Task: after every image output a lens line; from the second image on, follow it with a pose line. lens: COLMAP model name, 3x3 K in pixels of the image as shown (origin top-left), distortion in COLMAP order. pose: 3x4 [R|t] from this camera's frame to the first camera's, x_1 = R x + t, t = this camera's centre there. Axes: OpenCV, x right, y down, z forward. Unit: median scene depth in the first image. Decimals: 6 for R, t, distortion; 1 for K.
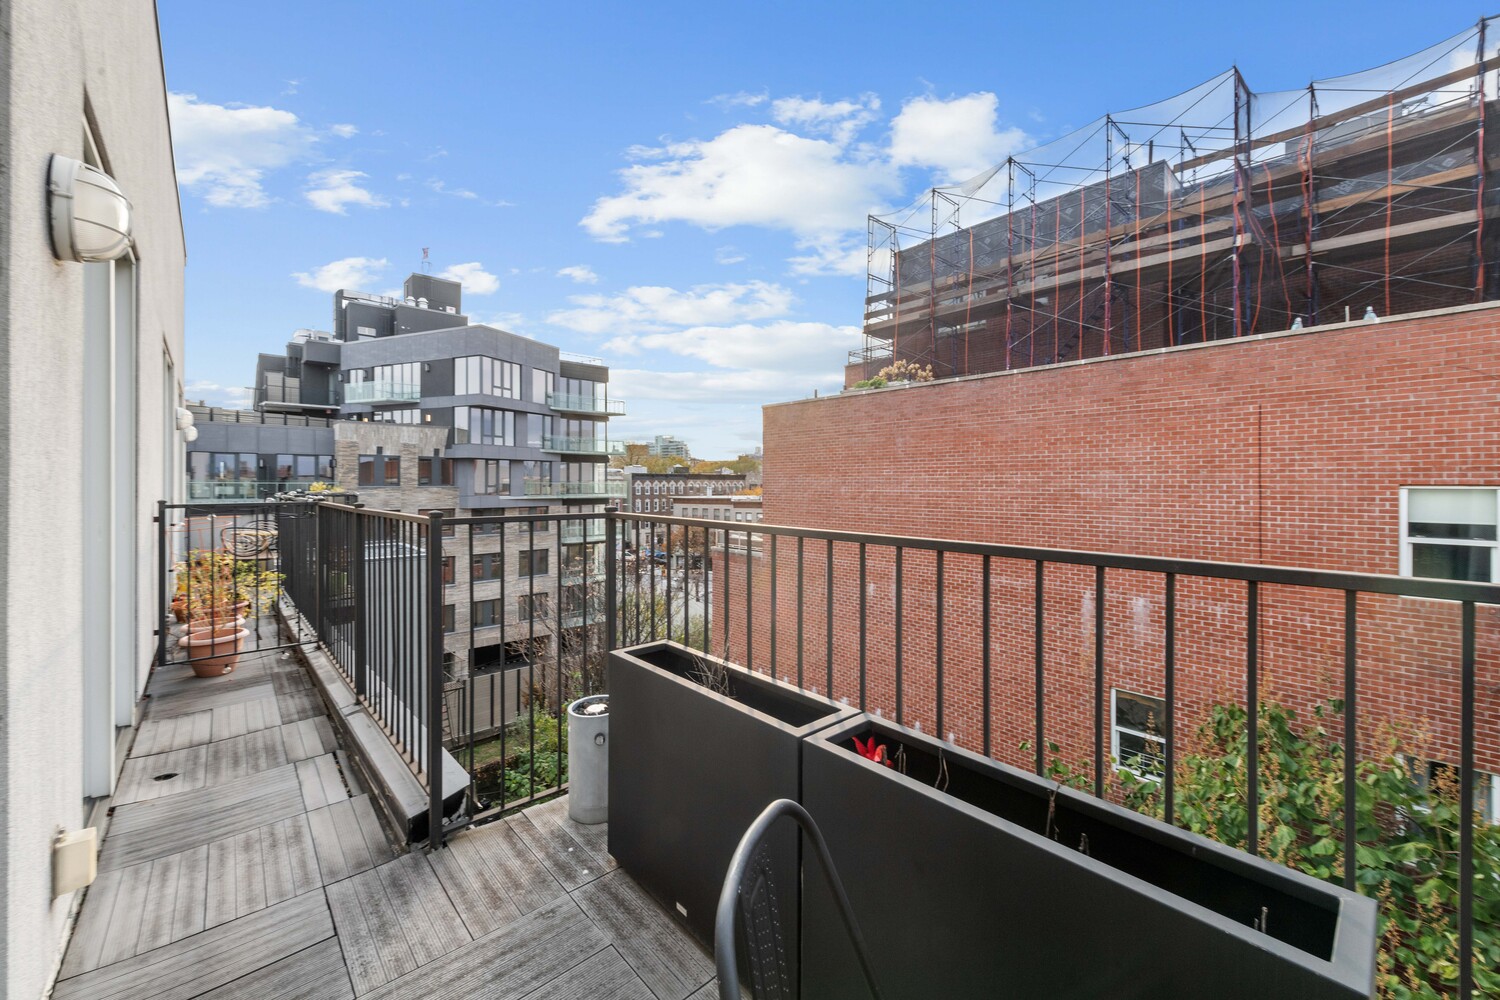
lens RADIAL K [[589.6, 0, 754.0], [0, 589.6, 486.8], [0, 0, 1]] dist [-0.000123, -0.001010]
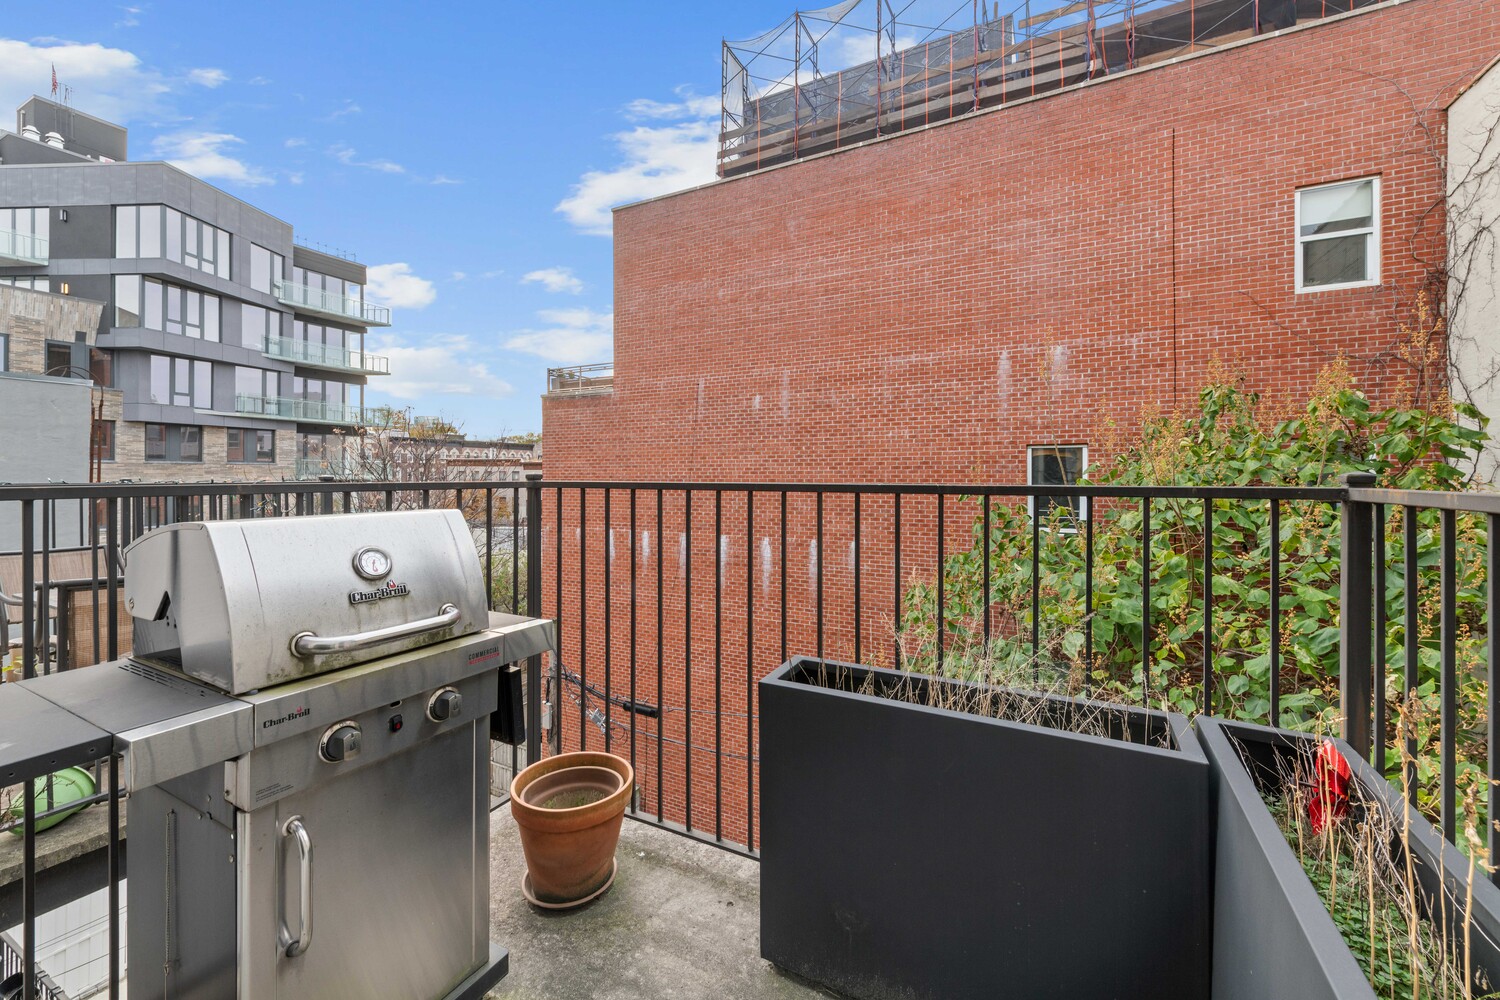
lens RADIAL K [[596.5, 0, 754.2], [0, 596.5, 474.8], [0, 0, 1]] dist [0.009204, -0.004253]
pose [[0.937850, -0.000910, 0.347039, -0.169052], [0.002626, 0.999987, -0.004475, 0.440144], [-0.347030, 0.005108, 0.937840, 0.274624]]
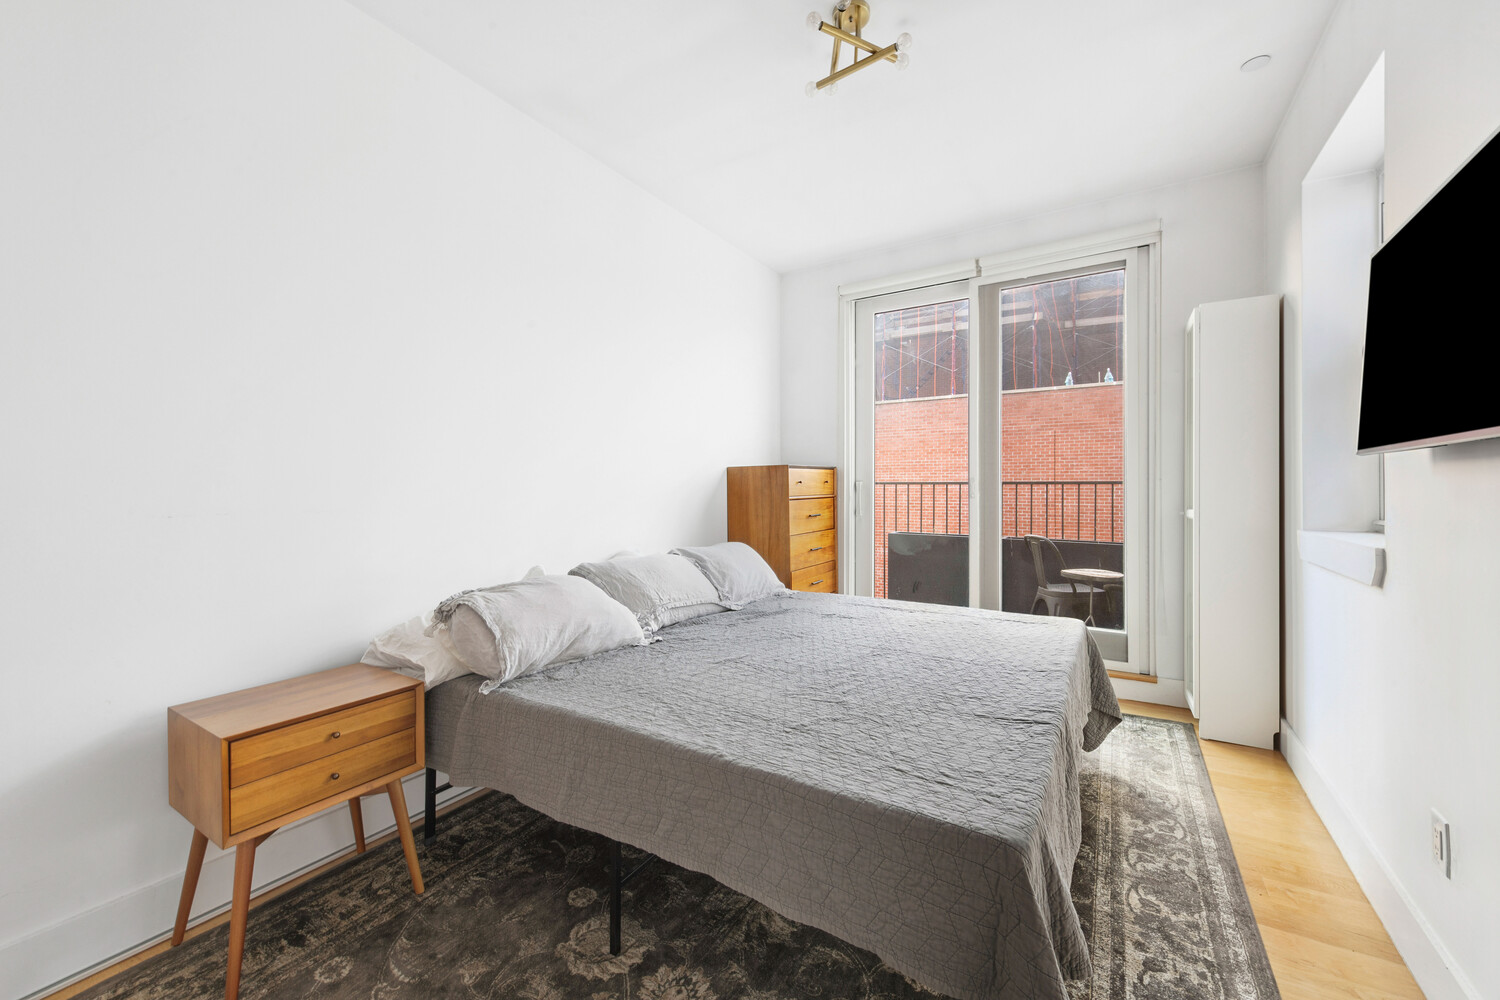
lens RADIAL K [[589.6, 0, 754.0], [0, 589.6, 486.8], [0, 0, 1]] dist [-0.000123, -0.001010]
pose [[0.962657, -0.000791, 0.270722, -0.341025], [0.003036, 0.999964, -0.007876, 0.021726], [-0.270706, 0.008404, 0.962625, -0.299182]]
